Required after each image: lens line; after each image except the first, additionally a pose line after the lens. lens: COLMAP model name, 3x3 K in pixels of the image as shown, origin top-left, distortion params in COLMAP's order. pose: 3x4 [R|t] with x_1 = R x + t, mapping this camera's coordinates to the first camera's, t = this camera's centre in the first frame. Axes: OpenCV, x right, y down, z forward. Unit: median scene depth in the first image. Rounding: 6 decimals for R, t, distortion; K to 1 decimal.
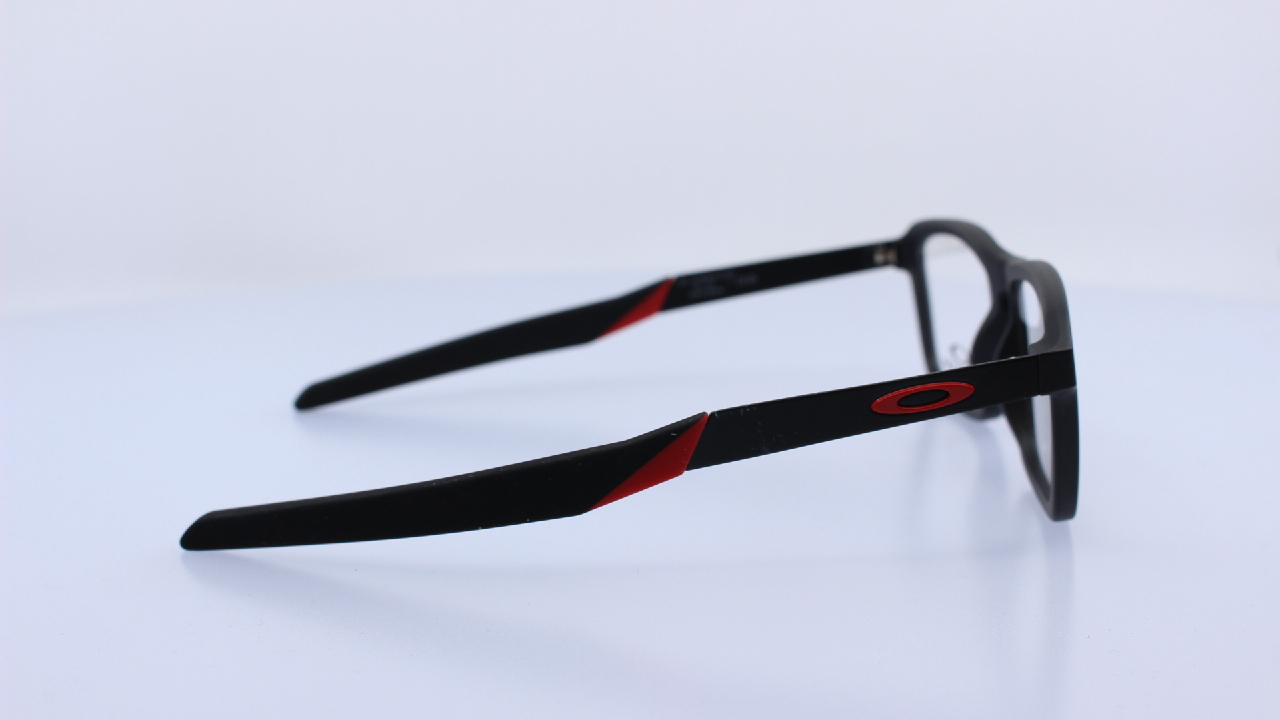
lens RADIAL K [[1655.9, 0, 639.4], [0, 1655.9, 361.8], [0, 0, 1]] dist [-0.185365, 0.000000]
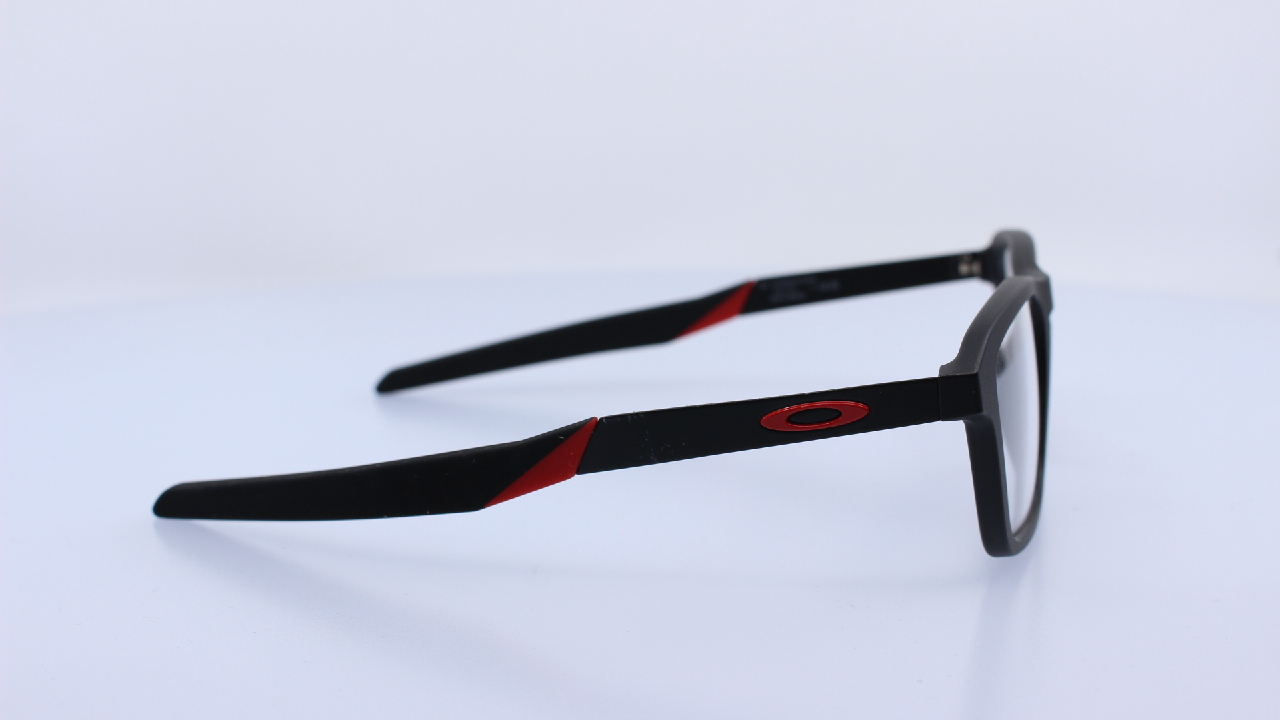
lens RADIAL K [[1655.9, 0, 644.3], [0, 1655.9, 365.5], [0, 0, 1]] dist [-0.185365, 0.000000]
pose [[0.969001, 0.051878, -0.241550, 0.204189], [-0.050515, 0.998653, 0.011837, -0.009108], [0.241838, 0.000731, 0.970316, 0.030368]]
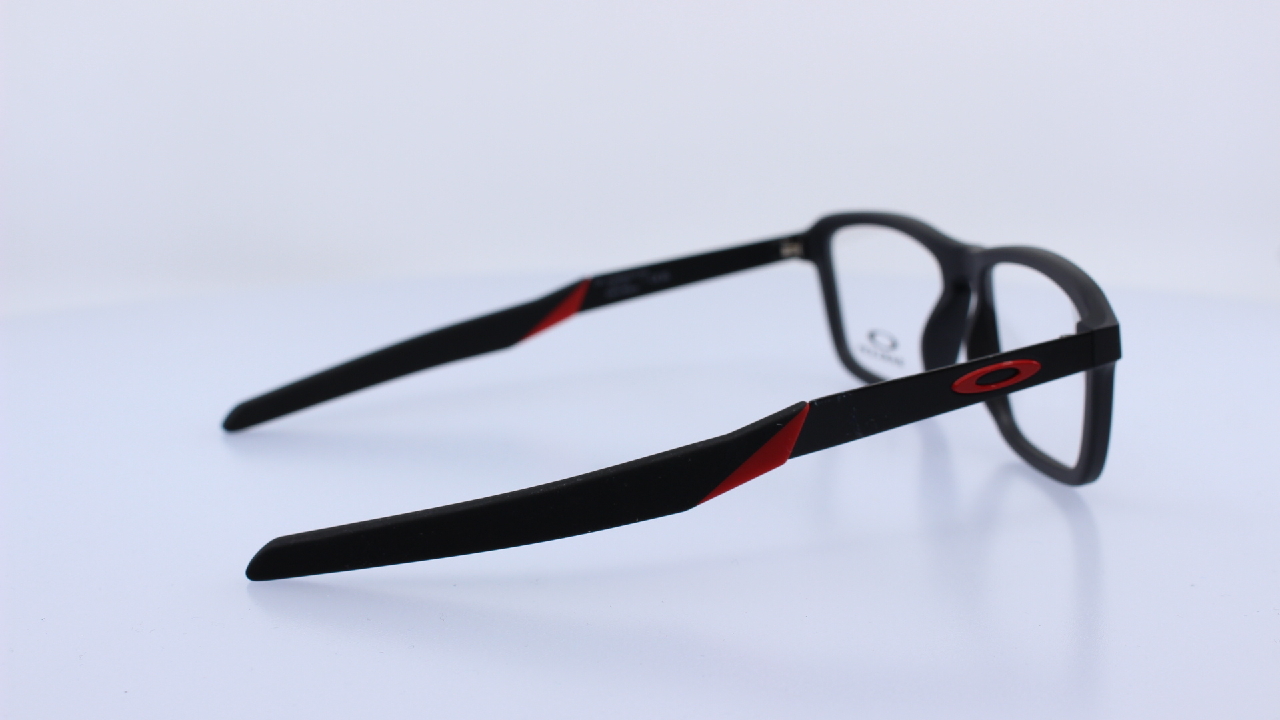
lens RADIAL K [[1655.9, 0, 640.9], [0, 1655.9, 363.5], [0, 0, 1]] dist [-0.185365, 0.000000]
pose [[0.967416, -0.050711, 0.248061, -0.208431], [0.051254, 0.998677, 0.004273, -0.001751], [-0.247949, 0.008580, 0.968735, 0.019424]]
